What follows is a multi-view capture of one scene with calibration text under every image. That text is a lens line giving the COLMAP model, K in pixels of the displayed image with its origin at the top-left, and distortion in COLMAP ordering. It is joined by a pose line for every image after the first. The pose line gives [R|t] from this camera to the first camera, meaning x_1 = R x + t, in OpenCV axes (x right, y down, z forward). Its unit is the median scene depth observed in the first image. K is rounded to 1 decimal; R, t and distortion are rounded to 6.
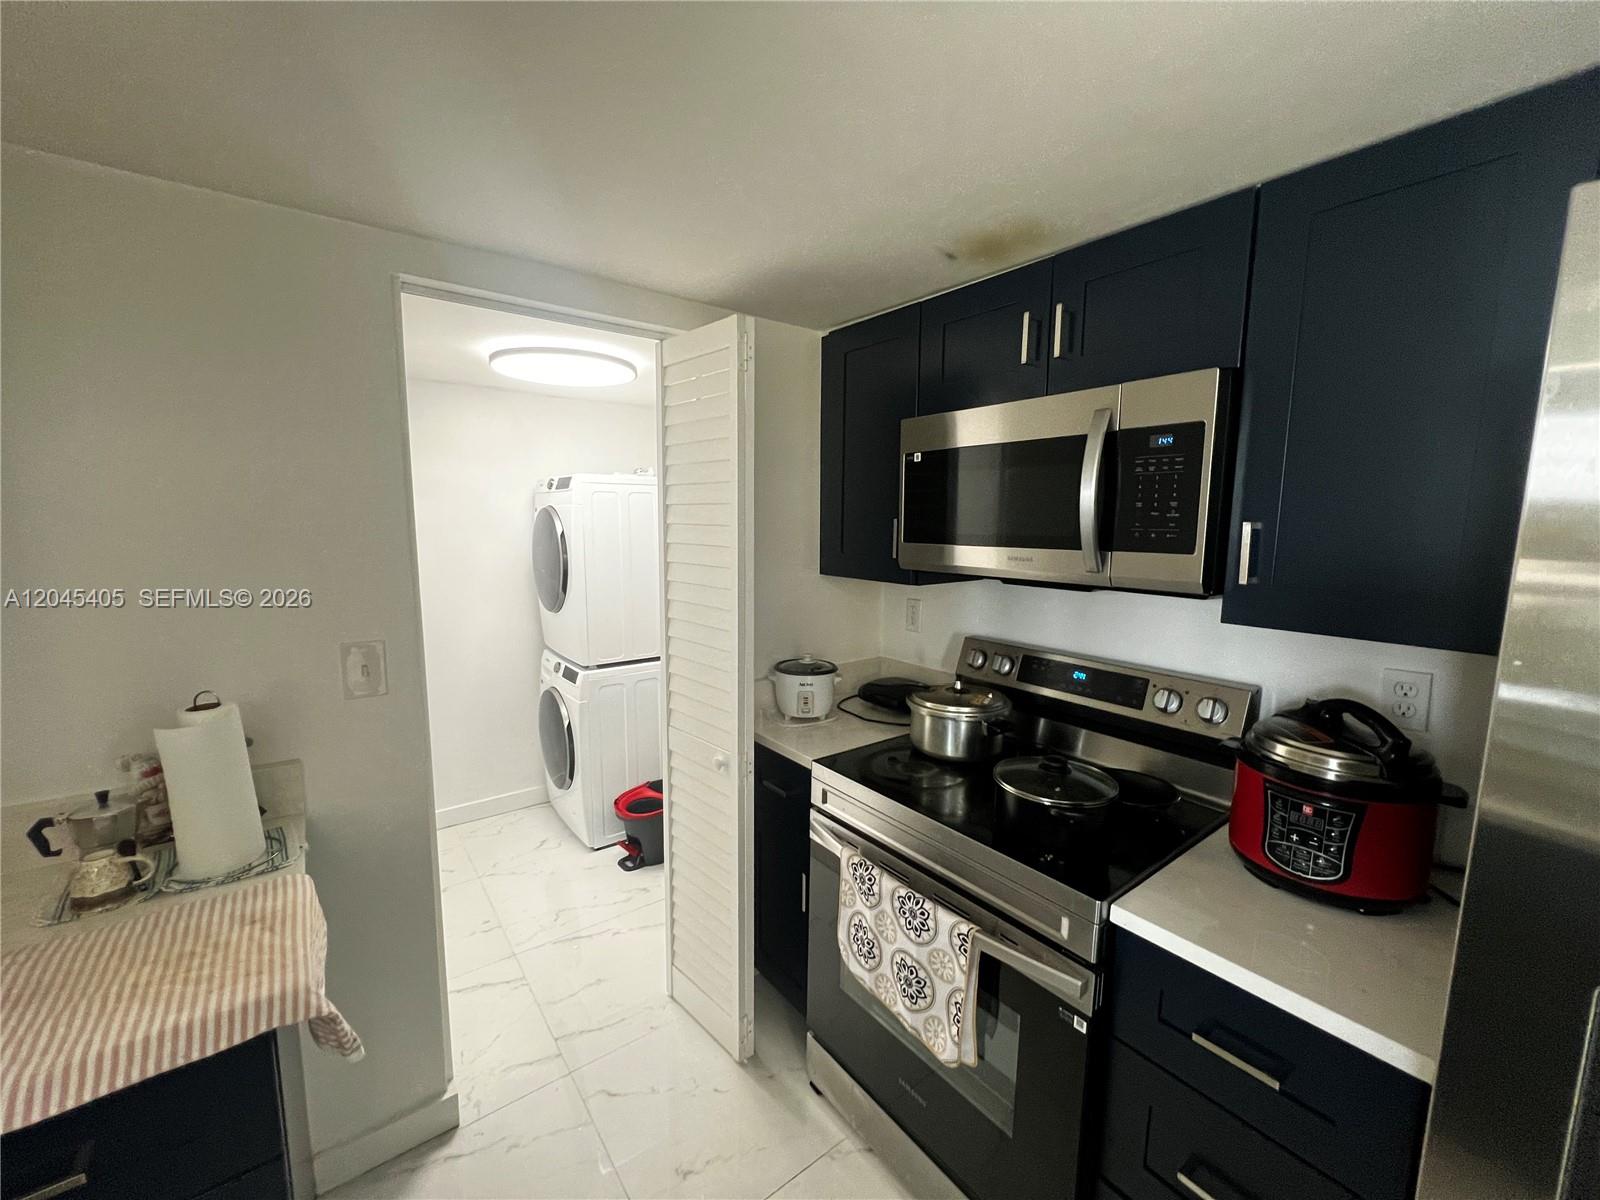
lens RADIAL K [[643.7, 0, 799.3], [0, 643.7, 604.1], [0, 0, 1]] dist [0.000240, 0.000217]
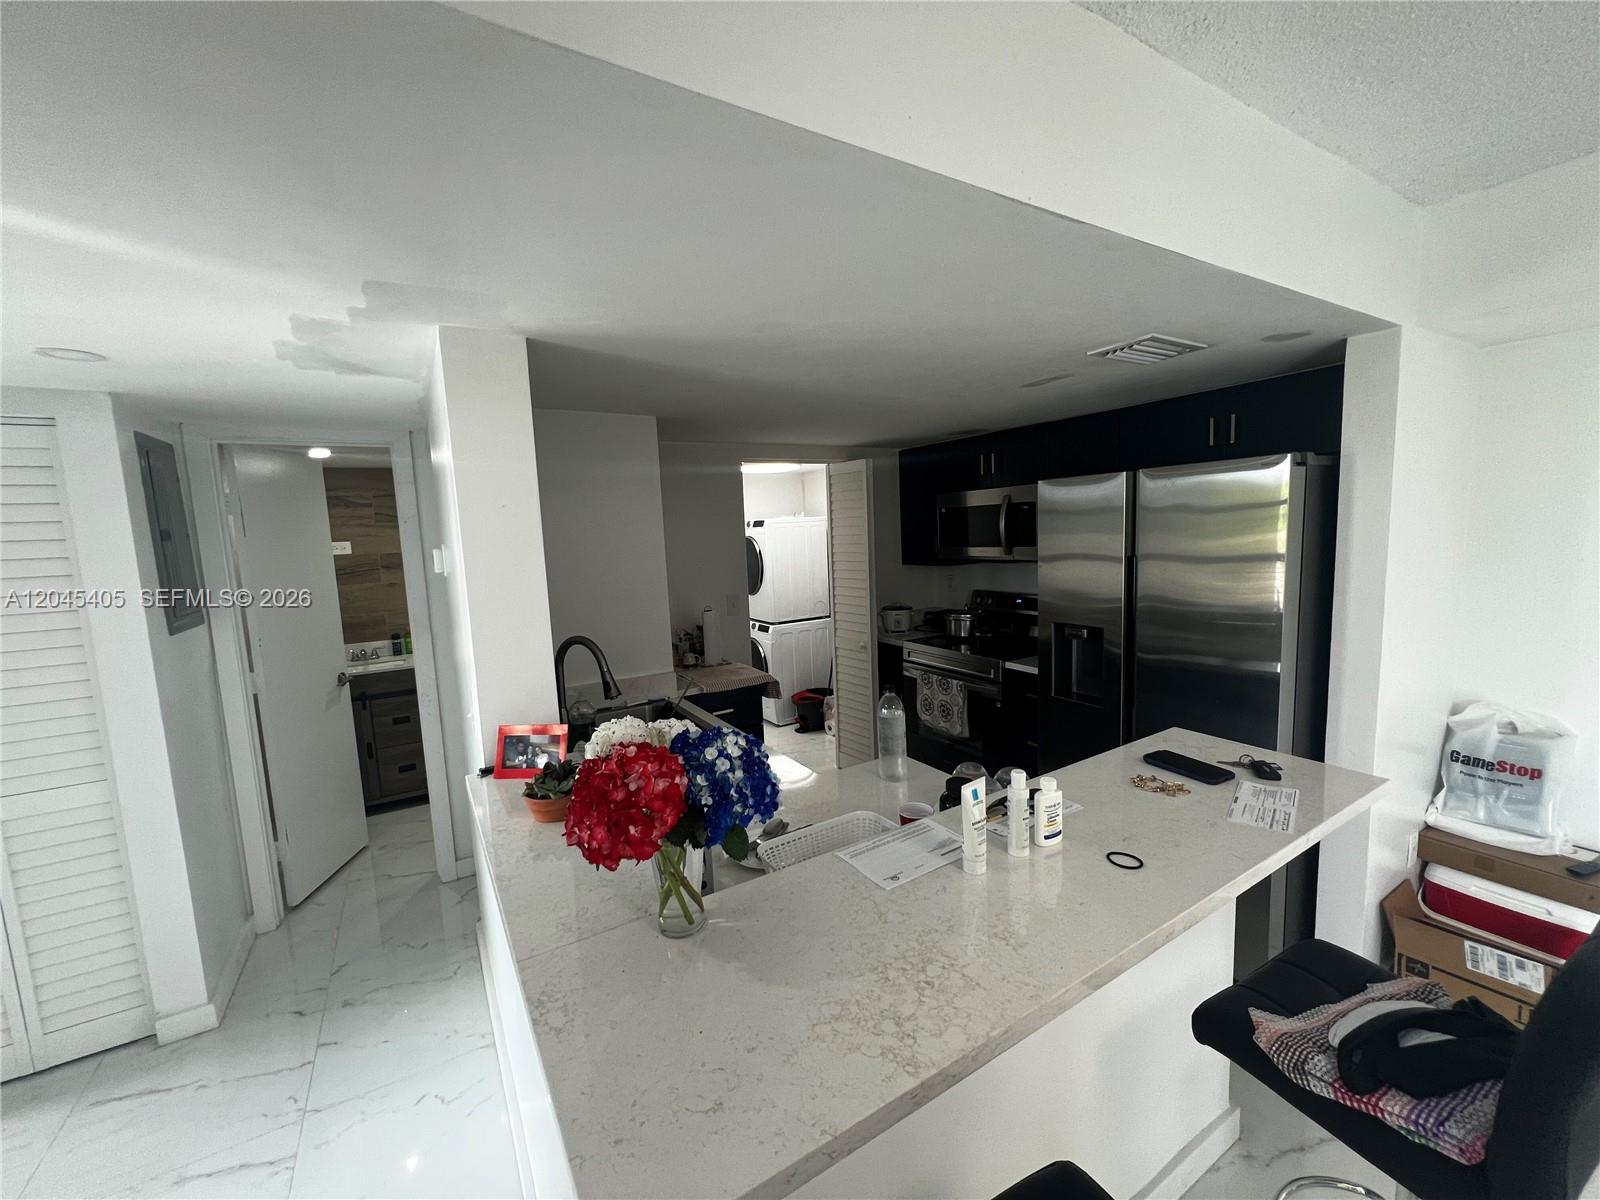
lens RADIAL K [[643.7, 0, 799.3], [0, 643.7, 604.1], [0, 0, 1]] dist [0.000240, 0.000217]
pose [[0.992637, -0.038845, -0.114733, -0.083363], [0.037172, 0.999170, -0.016682, 0.134710], [0.115286, 0.012295, 0.993256, -1.411259]]
